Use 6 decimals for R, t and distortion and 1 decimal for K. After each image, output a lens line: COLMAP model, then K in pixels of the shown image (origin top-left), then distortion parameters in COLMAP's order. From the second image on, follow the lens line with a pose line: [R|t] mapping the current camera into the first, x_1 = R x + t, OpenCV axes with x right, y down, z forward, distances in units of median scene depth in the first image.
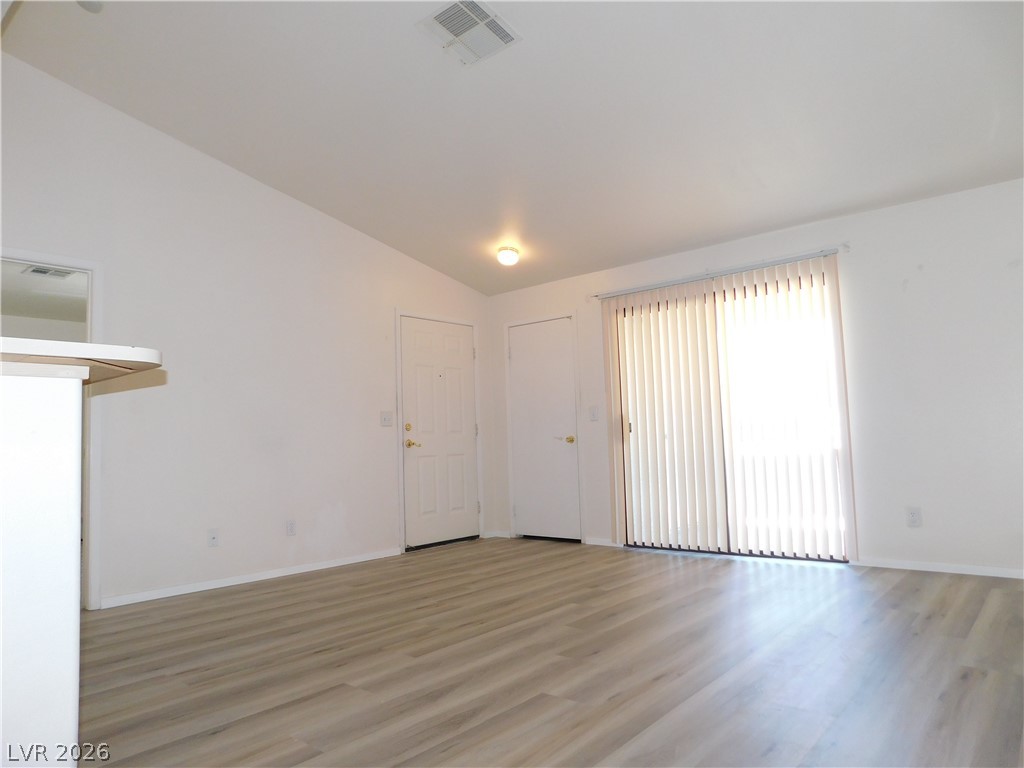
lens RADIAL K [[678.2, 0, 509.5], [0, 678.2, 385.9], [0, 0, 1]] dist [-0.055842, 0.039452]
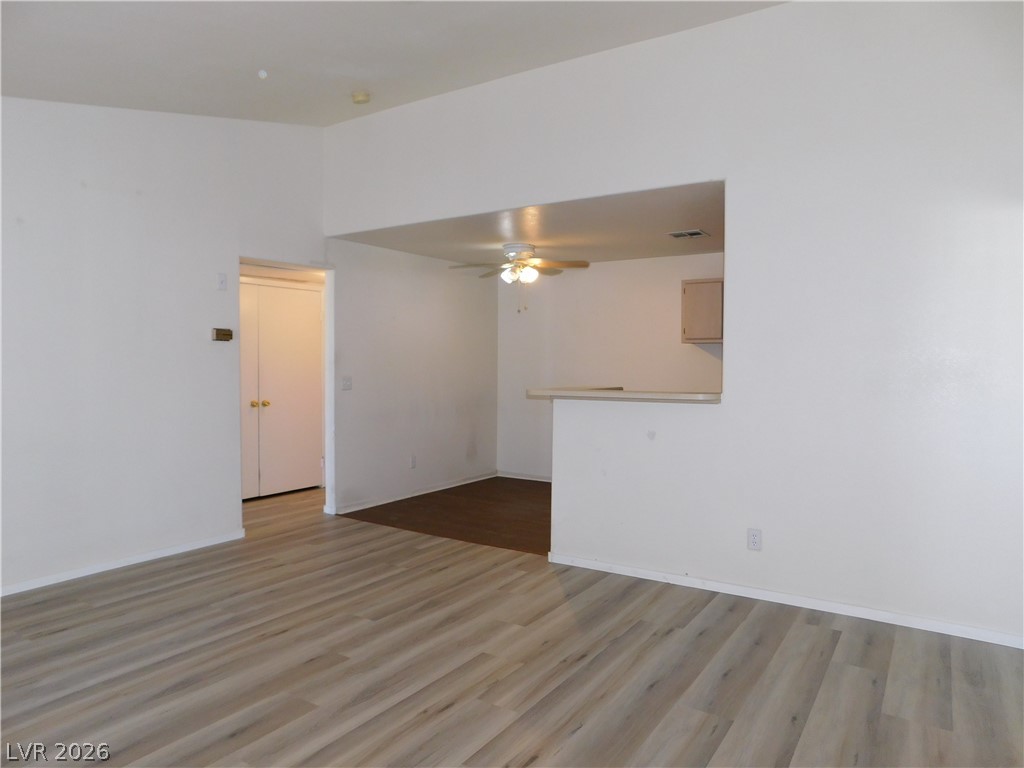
lens RADIAL K [[678.2, 0, 513.1], [0, 678.2, 382.5], [0, 0, 1]] dist [-0.055842, 0.039452]
pose [[-0.991300, 0.031039, -0.127908, -0.062504], [0.037376, 0.998174, -0.047446, 0.025821], [0.126202, -0.051814, -0.990650, 2.076158]]
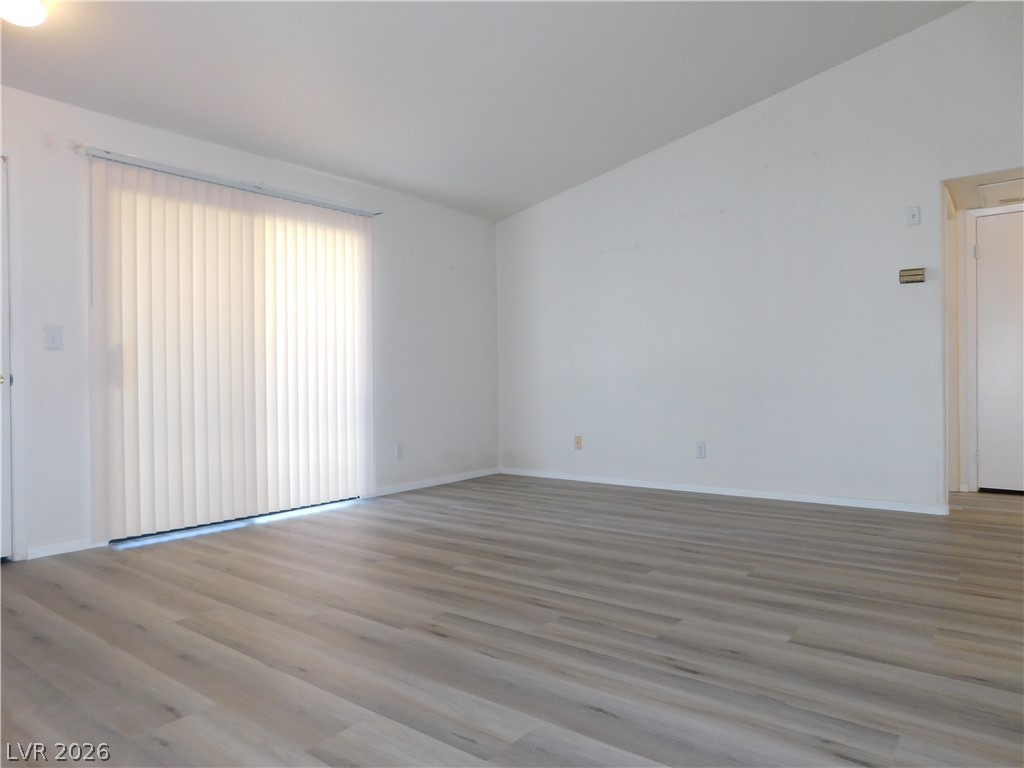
lens RADIAL K [[678.2, 0, 511.0], [0, 678.2, 382.8], [0, 0, 1]] dist [-0.055842, 0.039452]
pose [[-0.048335, 0.028573, 0.998422, -0.980134], [-0.072541, 0.996851, -0.032040, 0.146580], [-0.996194, -0.073976, -0.046110, 1.266637]]
